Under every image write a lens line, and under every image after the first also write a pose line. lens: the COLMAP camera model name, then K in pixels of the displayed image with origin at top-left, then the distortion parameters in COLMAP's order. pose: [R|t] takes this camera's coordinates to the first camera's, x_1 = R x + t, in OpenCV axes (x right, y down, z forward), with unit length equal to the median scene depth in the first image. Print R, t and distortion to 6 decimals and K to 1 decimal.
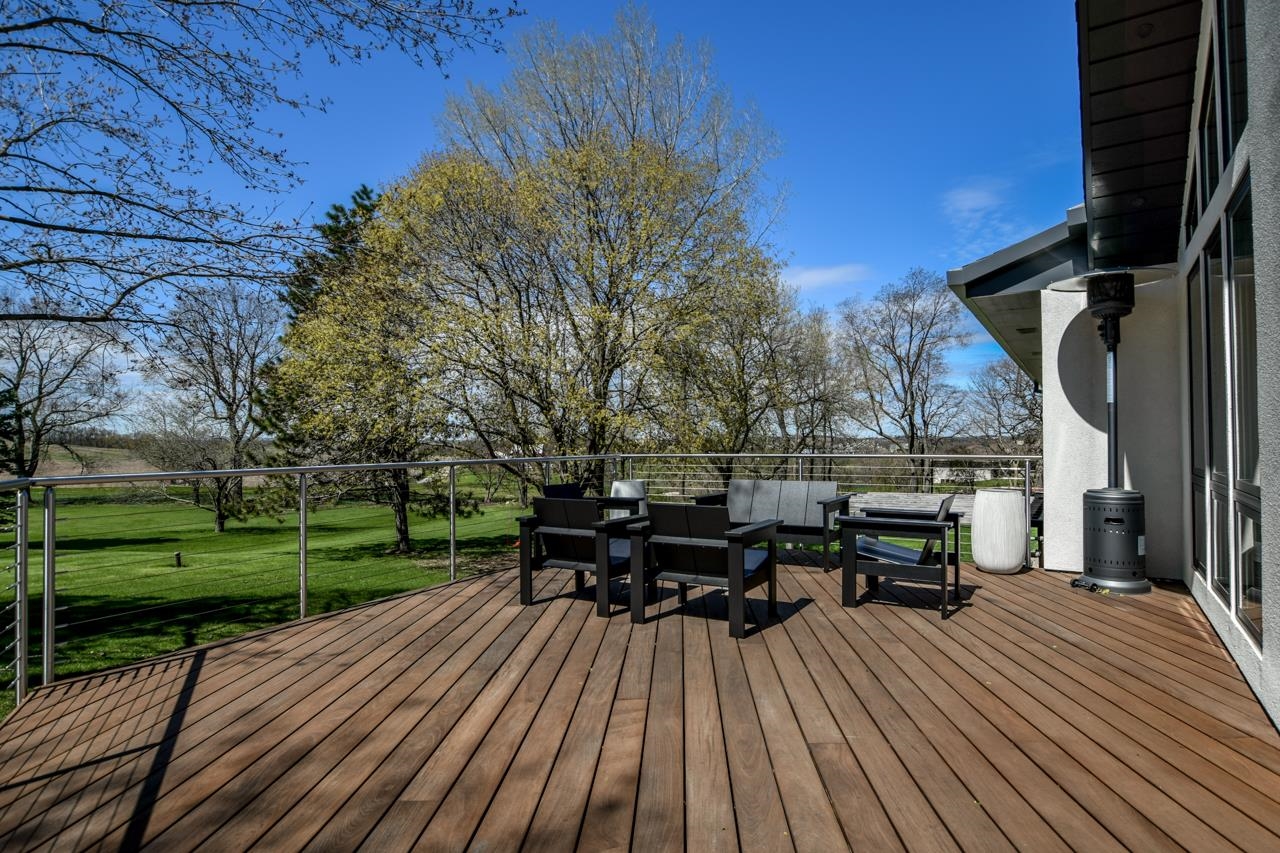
lens RADIAL K [[715.9, 0, 633.7], [0, 715.9, 429.7], [0, 0, 1]] dist [0.003394, -0.001090]
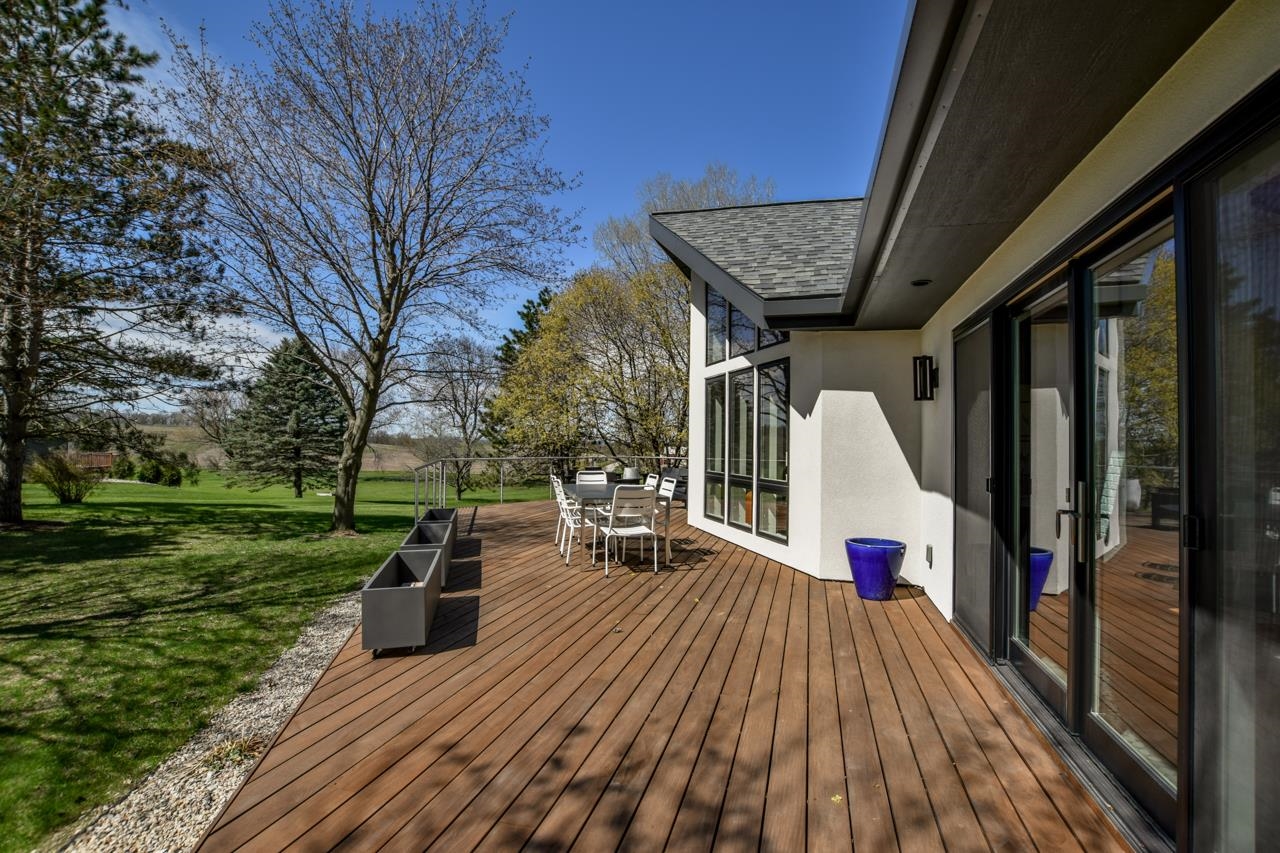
lens RADIAL K [[591.4, 0, 637.2], [0, 591.4, 424.0], [0, 0, 1]] dist [-0.005628, -0.000116]
pose [[0.975855, 0.011324, -0.218124, 0.086687], [-0.015370, 0.999740, -0.016863, -0.009722], [0.217877, 0.019808, 0.975775, -0.179768]]
